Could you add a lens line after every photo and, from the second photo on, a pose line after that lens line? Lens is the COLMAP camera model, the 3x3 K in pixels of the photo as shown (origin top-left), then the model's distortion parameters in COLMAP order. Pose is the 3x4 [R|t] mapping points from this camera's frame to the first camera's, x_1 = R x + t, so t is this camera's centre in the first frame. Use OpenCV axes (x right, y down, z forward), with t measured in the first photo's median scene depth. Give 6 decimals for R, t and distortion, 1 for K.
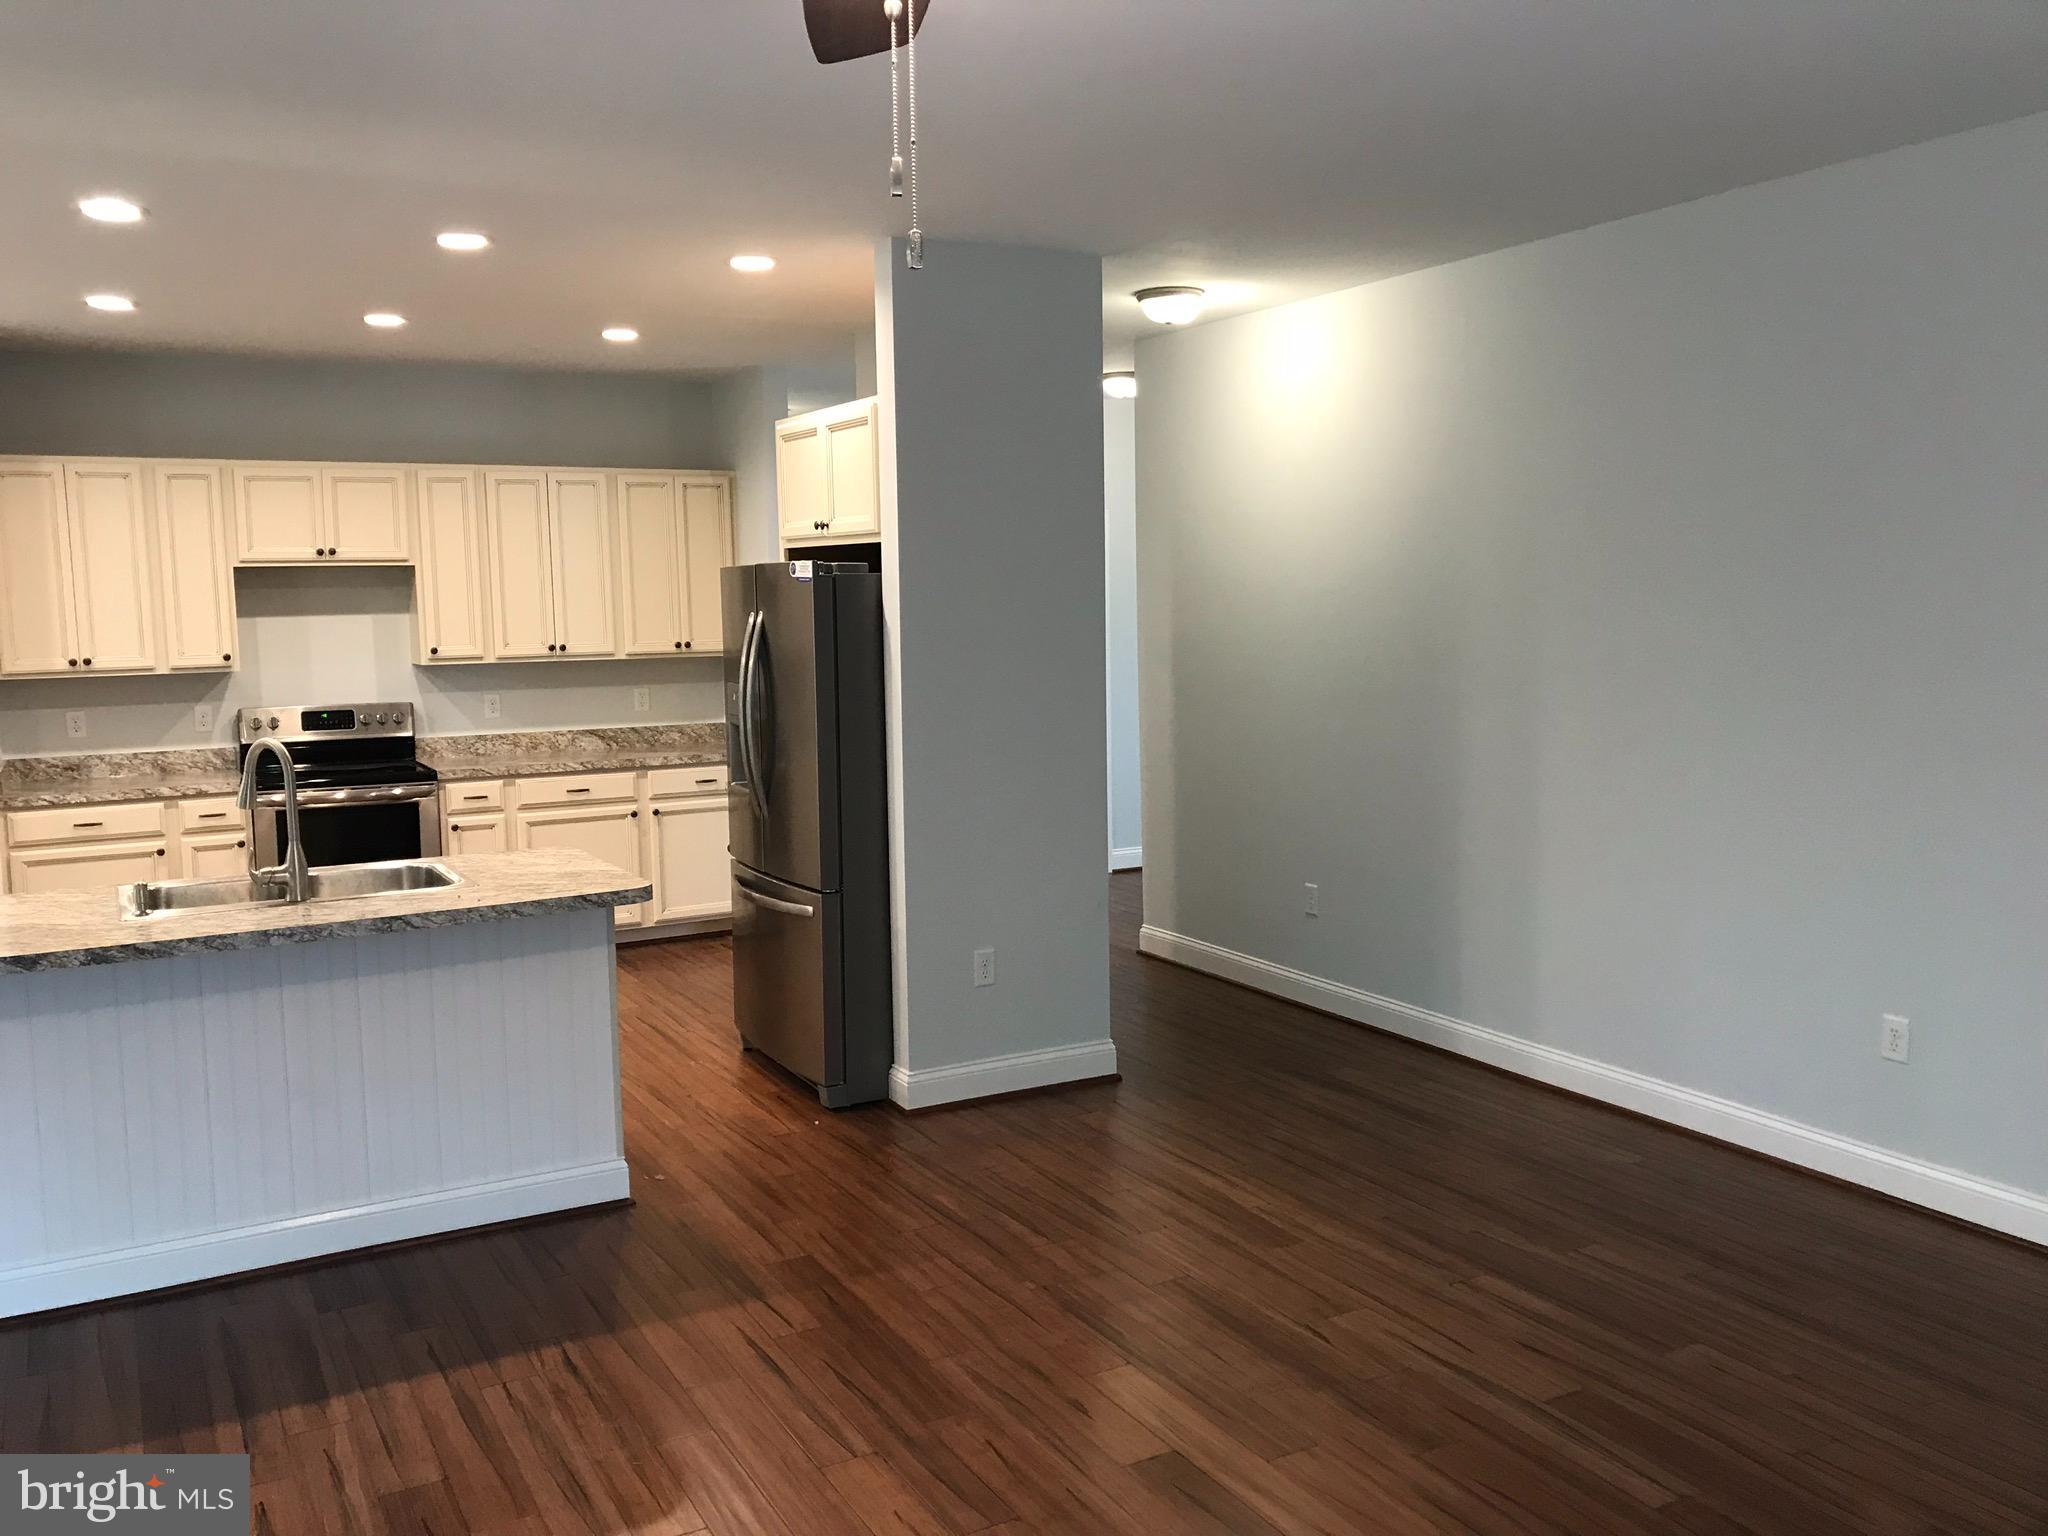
lens RADIAL K [[1685.9, 0, 1029.7], [0, 1685.9, 756.8], [0, 0, 1]] dist [0.041105, -0.048980]
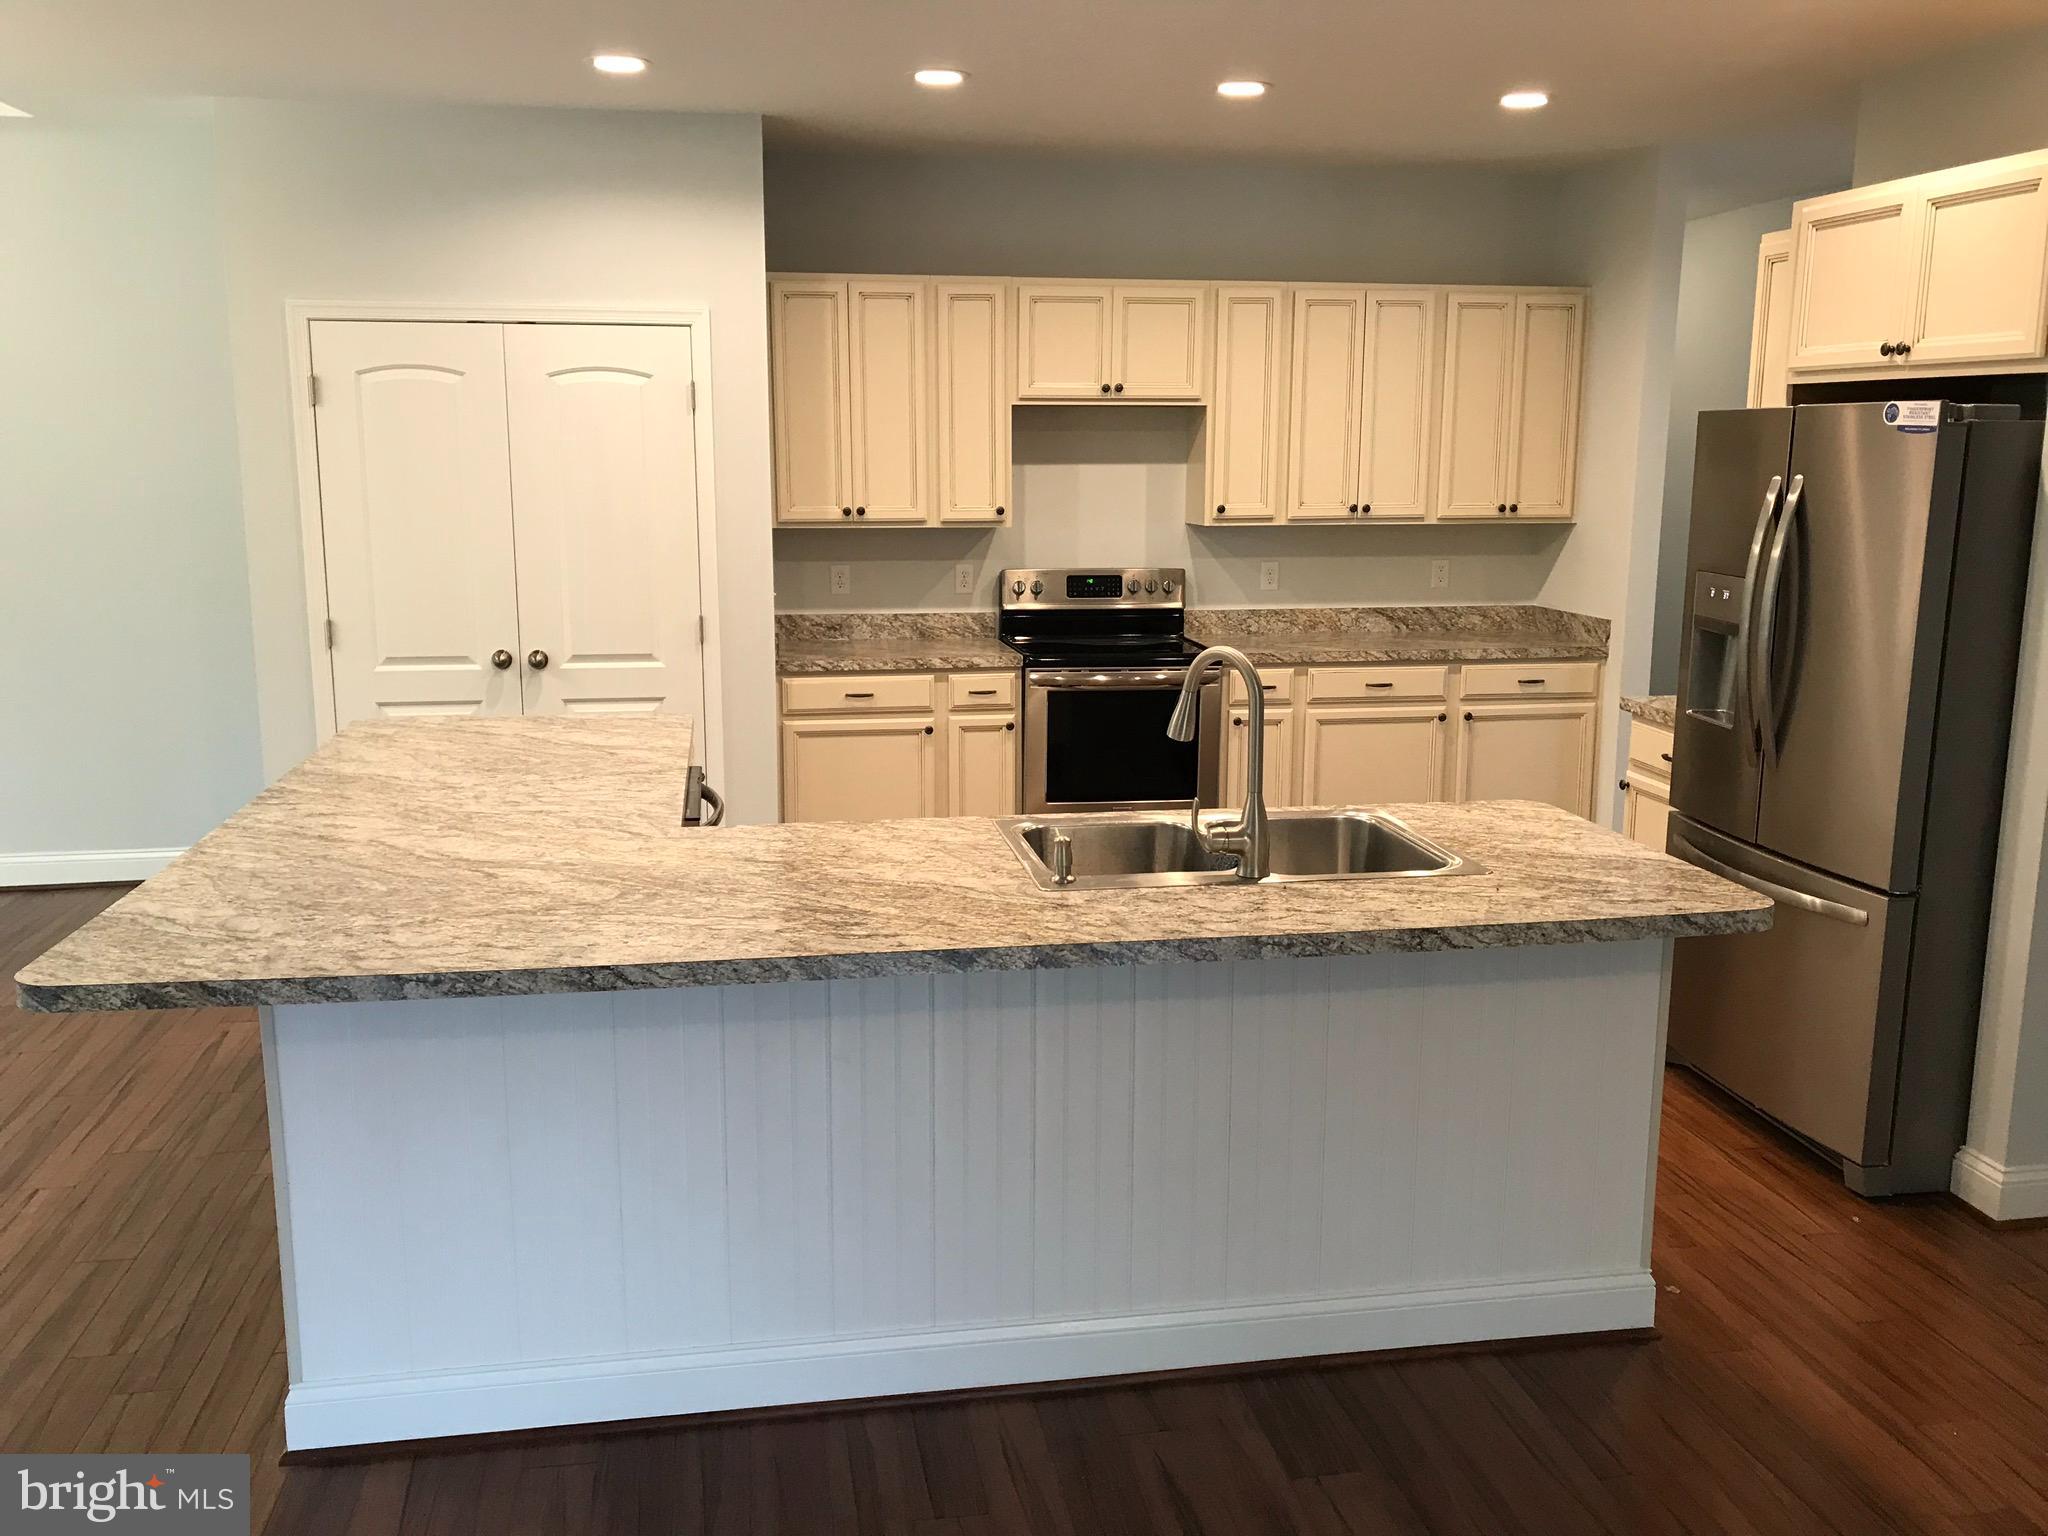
lens RADIAL K [[1685.9, 0, 1021.3], [0, 1685.9, 756.2], [0, 0, 1]] dist [0.041105, -0.048980]
pose [[0.944478, 0.078637, -0.319025, -0.179632], [-0.050170, 0.994068, 0.096501, -0.017574], [0.324721, -0.075137, 0.942821, 0.179095]]
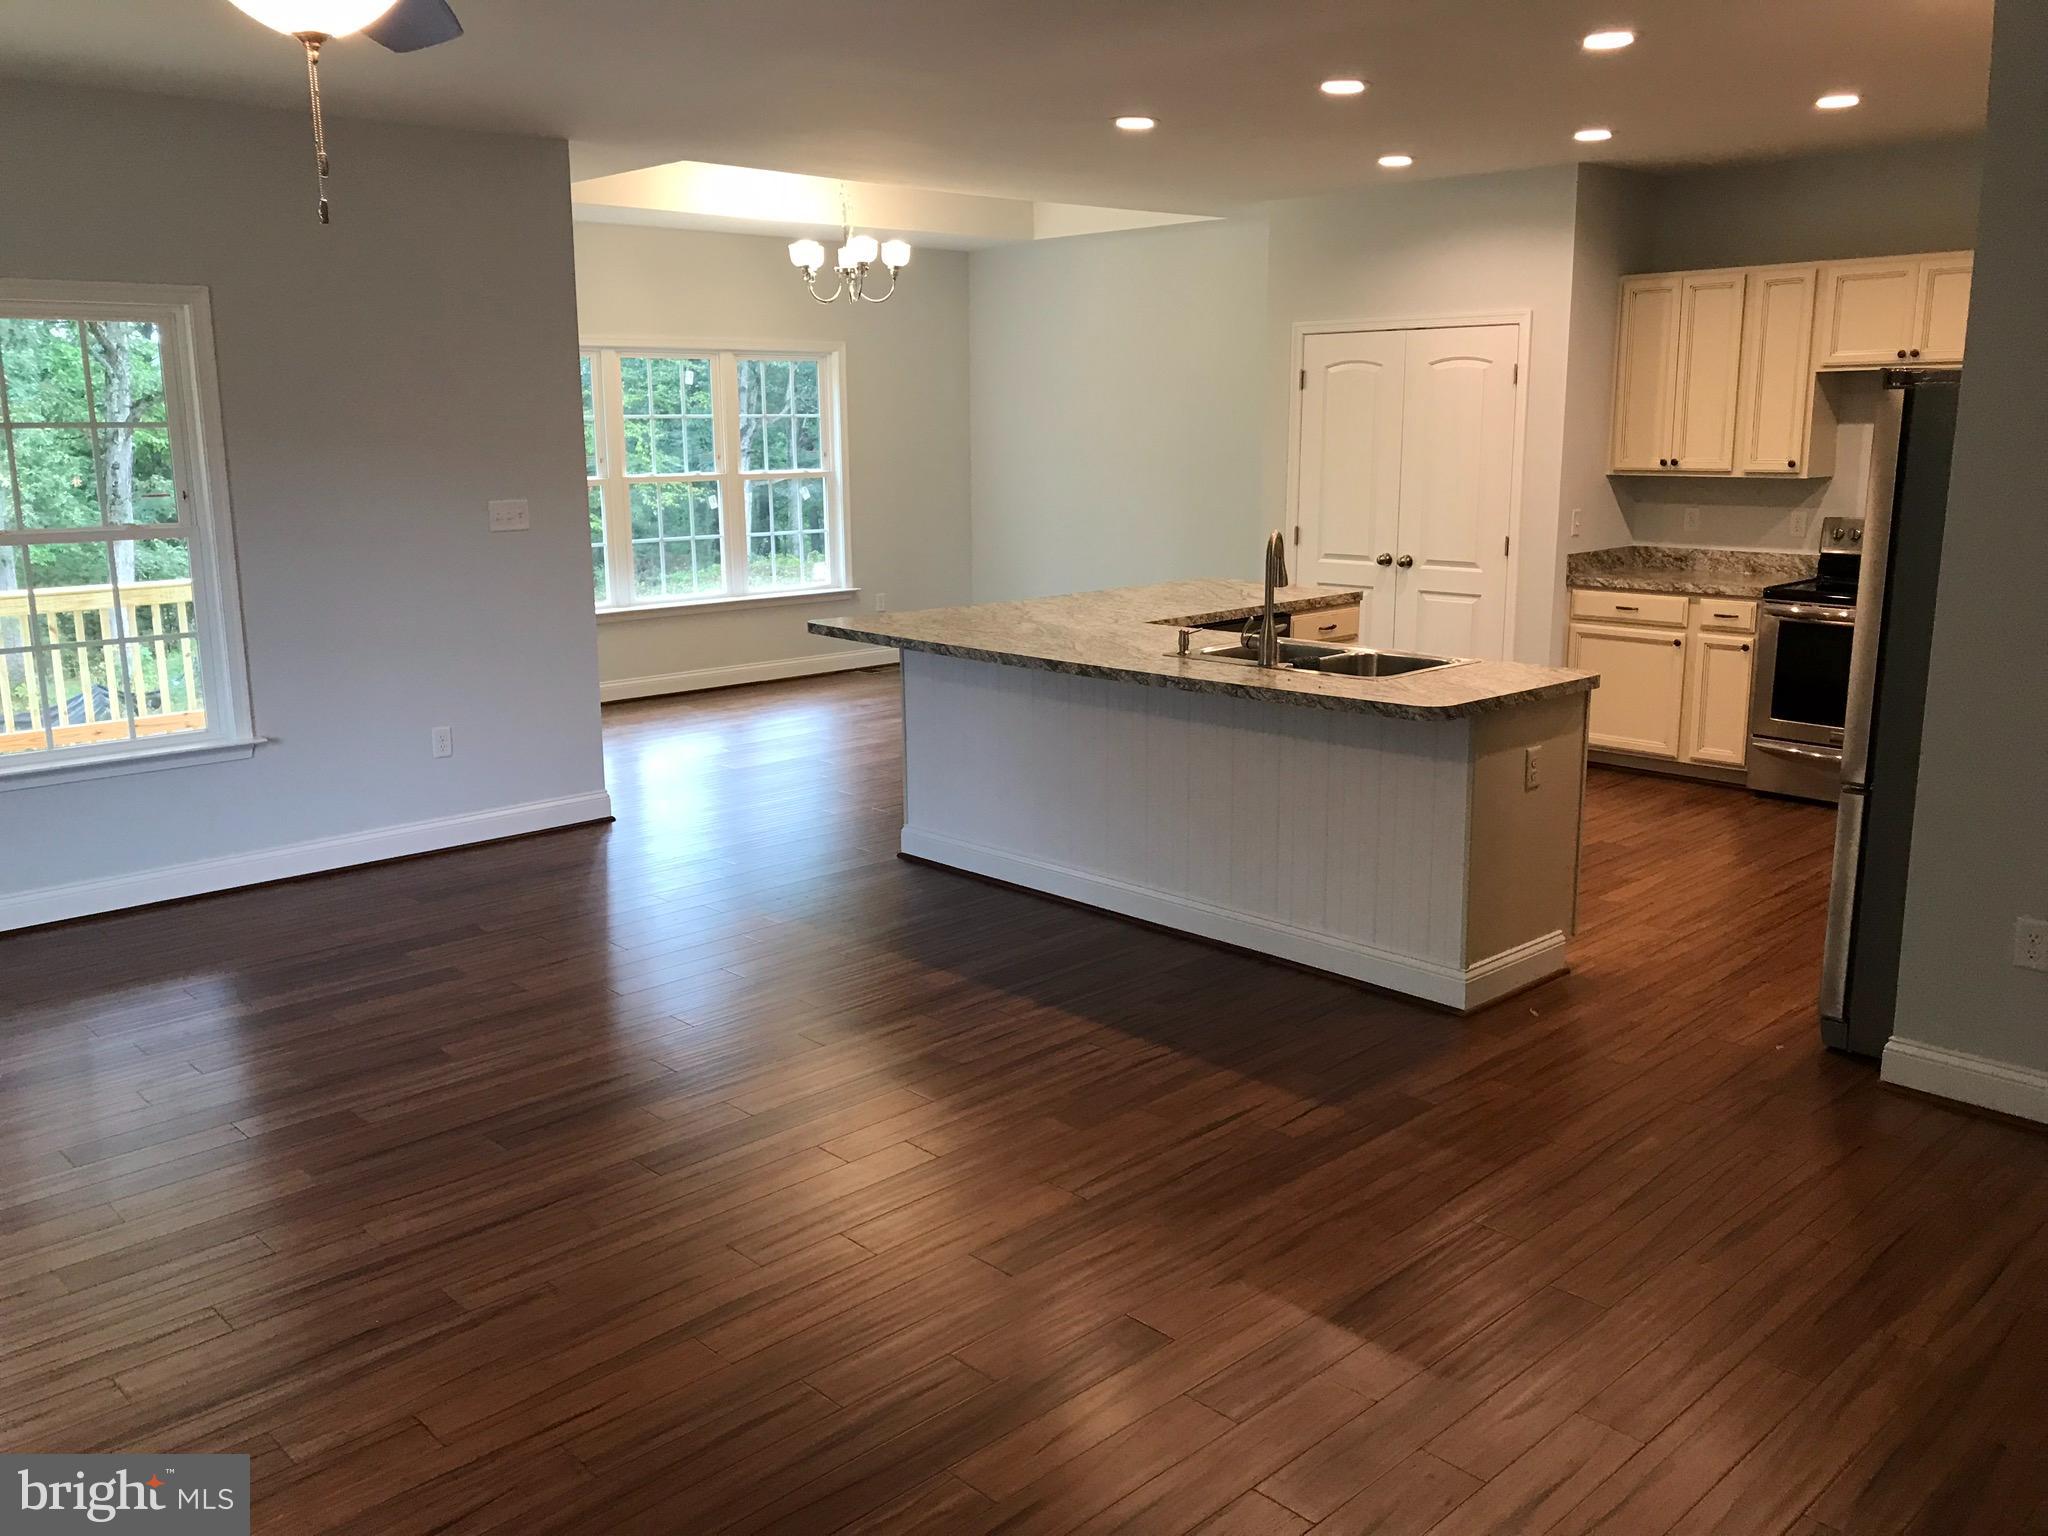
lens RADIAL K [[1685.9, 0, 1002.3], [0, 1685.9, 771.9], [0, 0, 1]] dist [0.041105, -0.048980]
pose [[0.239850, 0.216473, -0.946368, 0.420578], [-0.089444, 0.975604, 0.200491, -0.041239], [0.966681, 0.036559, 0.253361, 0.303815]]
